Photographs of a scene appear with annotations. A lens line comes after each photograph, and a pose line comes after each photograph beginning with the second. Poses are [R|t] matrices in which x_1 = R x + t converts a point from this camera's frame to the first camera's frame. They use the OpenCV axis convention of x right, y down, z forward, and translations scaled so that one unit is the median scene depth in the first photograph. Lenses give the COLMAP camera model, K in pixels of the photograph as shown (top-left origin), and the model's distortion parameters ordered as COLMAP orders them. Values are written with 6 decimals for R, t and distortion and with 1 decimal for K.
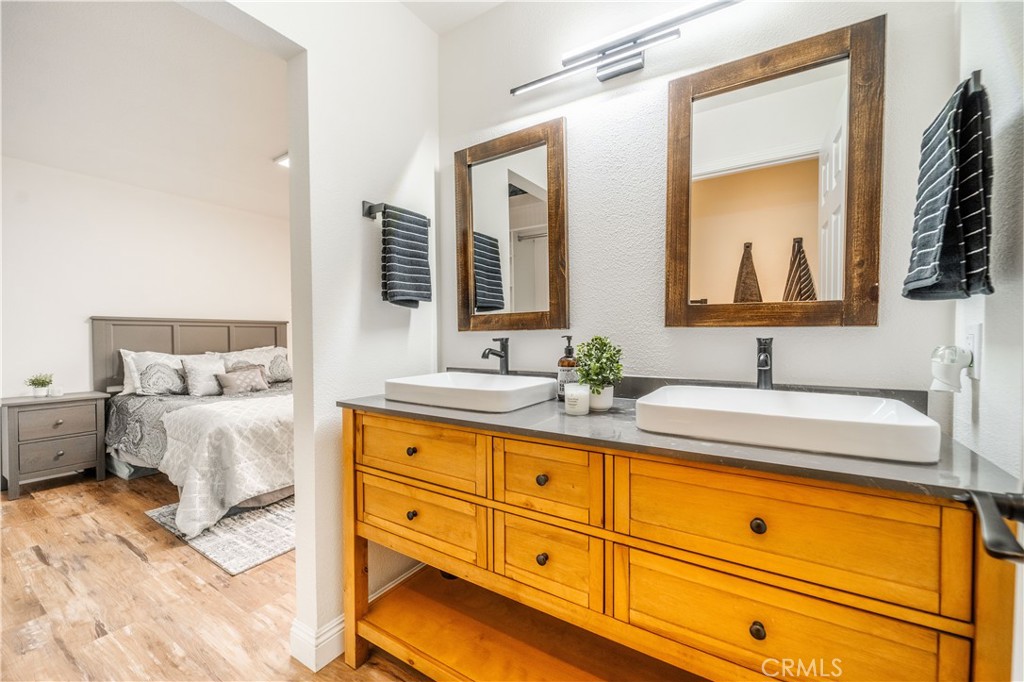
lens RADIAL K [[414.7, 0, 517.7], [0, 414.7, 341.5], [0, 0, 1]] dist [0.000756, -0.002402]
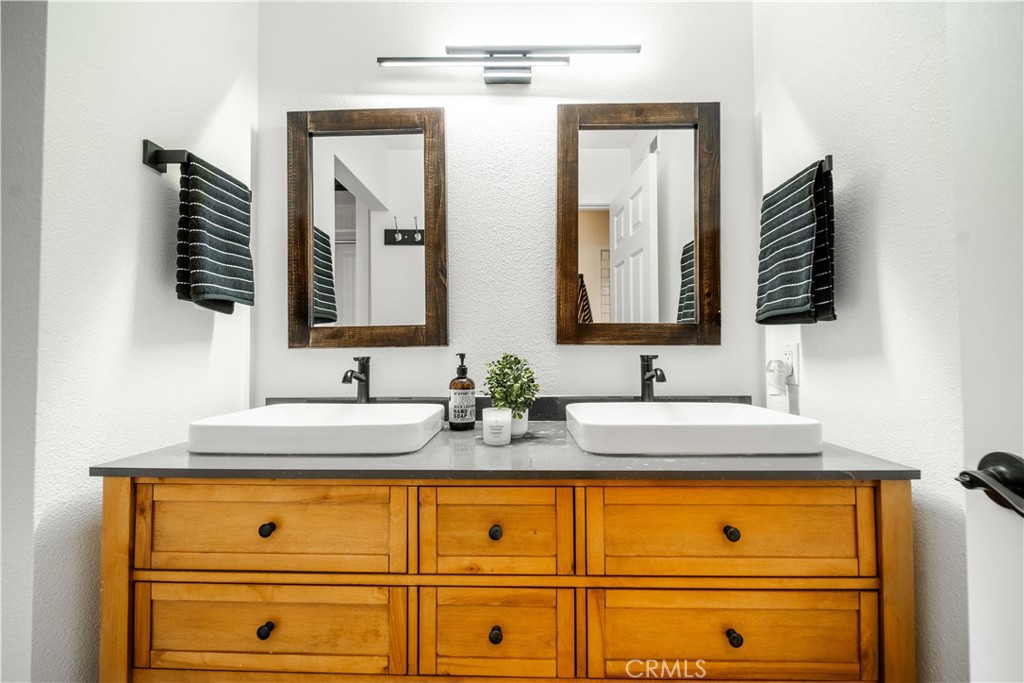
lens RADIAL K [[414.7, 0, 517.7], [0, 414.7, 342.0], [0, 0, 1]] dist [0.000756, -0.002402]
pose [[0.855709, 0.016701, 0.517188, -0.250725], [0.009834, 0.998774, -0.048523, 0.006169], [-0.517364, 0.046607, 0.854496, 0.218758]]
